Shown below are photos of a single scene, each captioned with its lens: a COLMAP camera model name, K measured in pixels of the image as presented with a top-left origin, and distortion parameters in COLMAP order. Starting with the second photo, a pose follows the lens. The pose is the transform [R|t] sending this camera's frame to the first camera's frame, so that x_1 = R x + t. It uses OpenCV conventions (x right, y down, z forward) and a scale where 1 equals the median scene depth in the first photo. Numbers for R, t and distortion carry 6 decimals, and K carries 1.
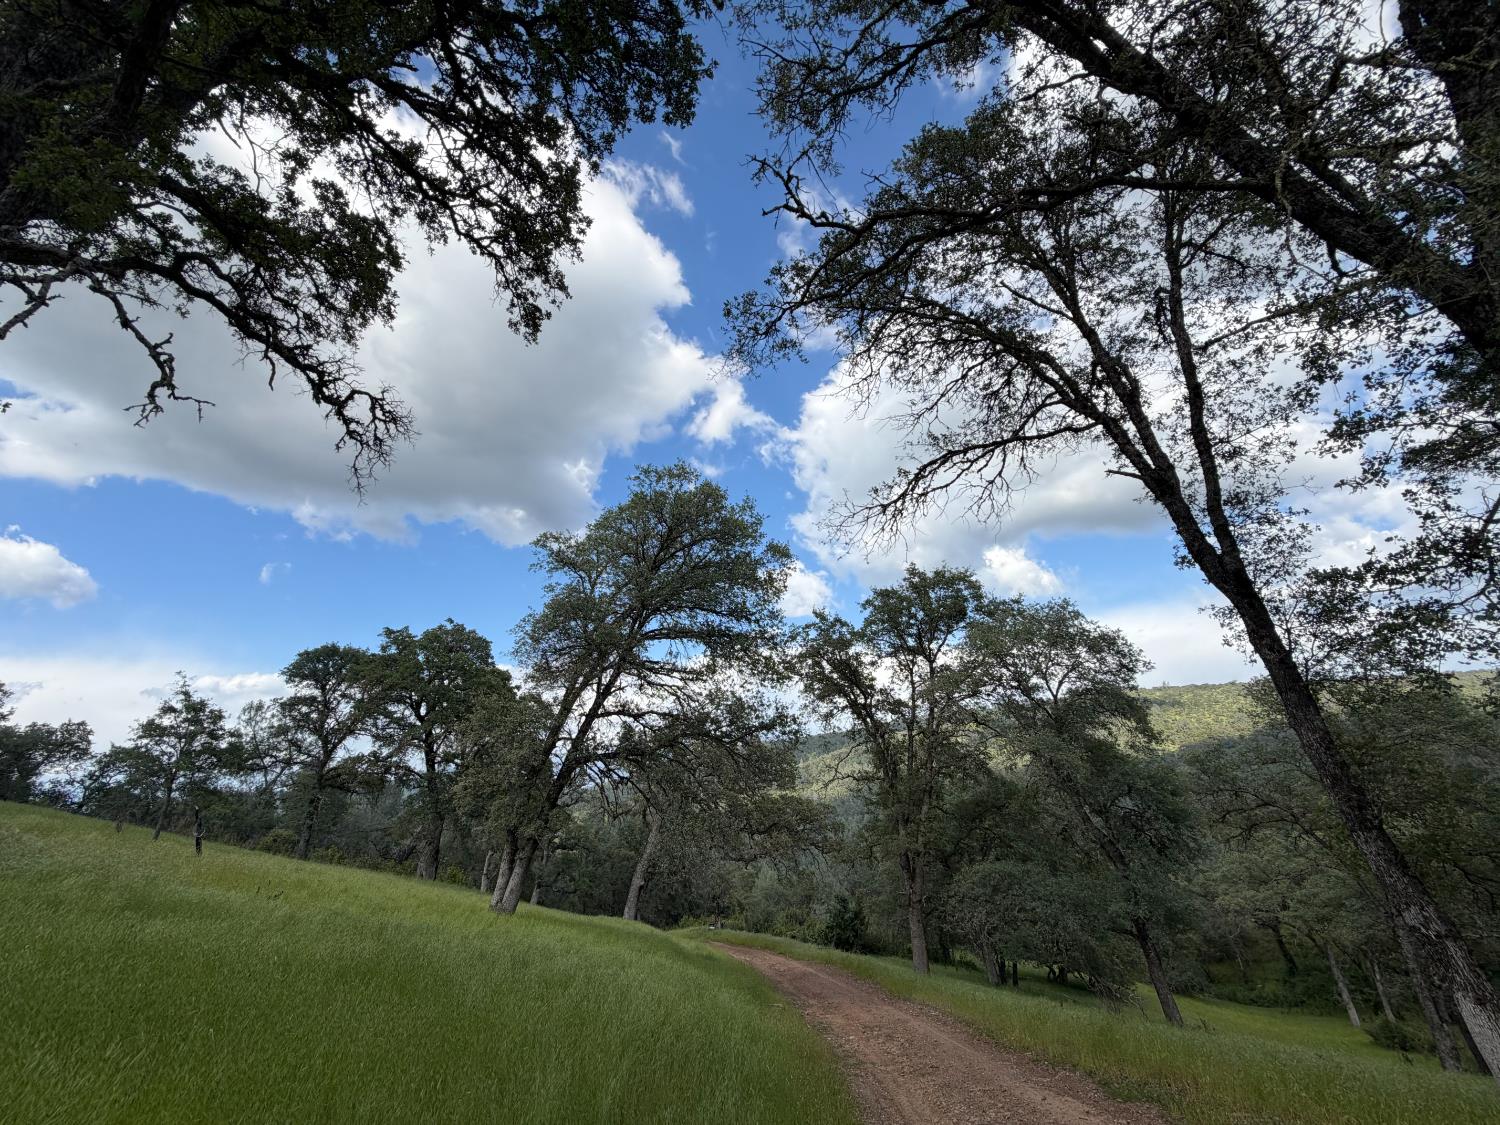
lens RADIAL K [[597.3, 0, 750.0], [0, 597.3, 562.5], [0, 0, 1]] dist [0.001277, 0.000310]
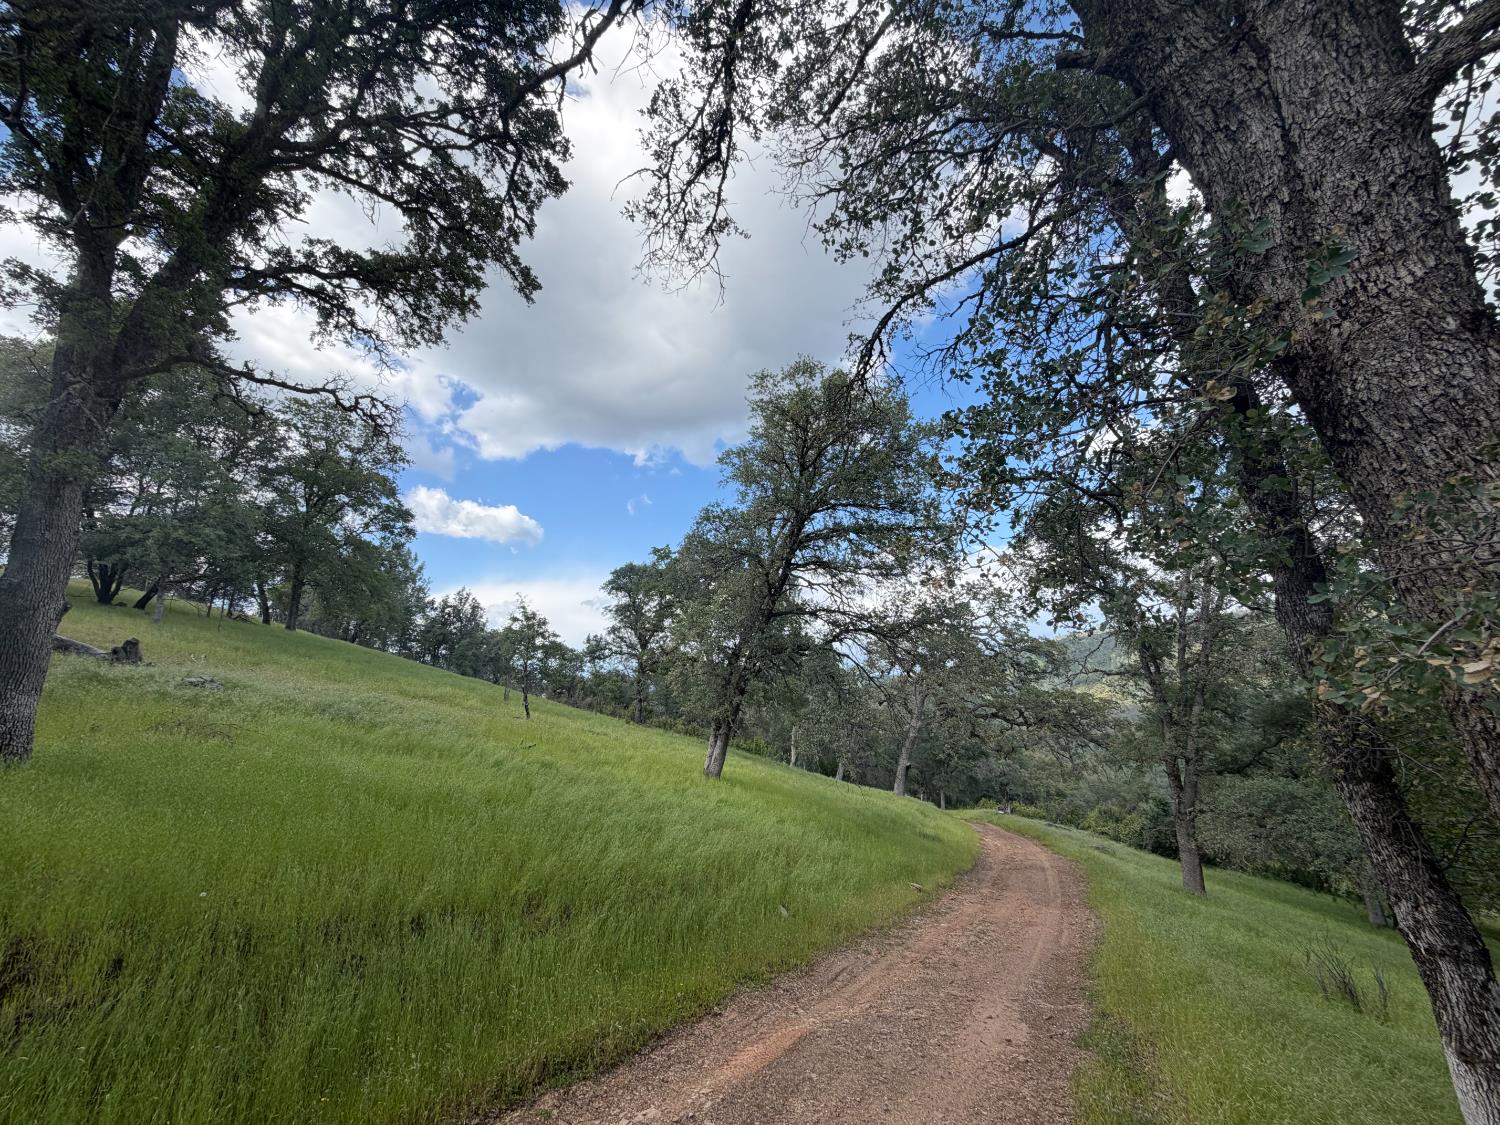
lens RADIAL K [[601.8, 0, 750.0], [0, 601.8, 562.5], [0, 0, 1]] dist [0.000710, 0.000068]
pose [[0.867802, -0.073429, -0.491455, 0.156363], [0.158957, 0.978074, 0.134548, 0.006406], [0.470799, -0.194882, 0.860447, 0.037904]]
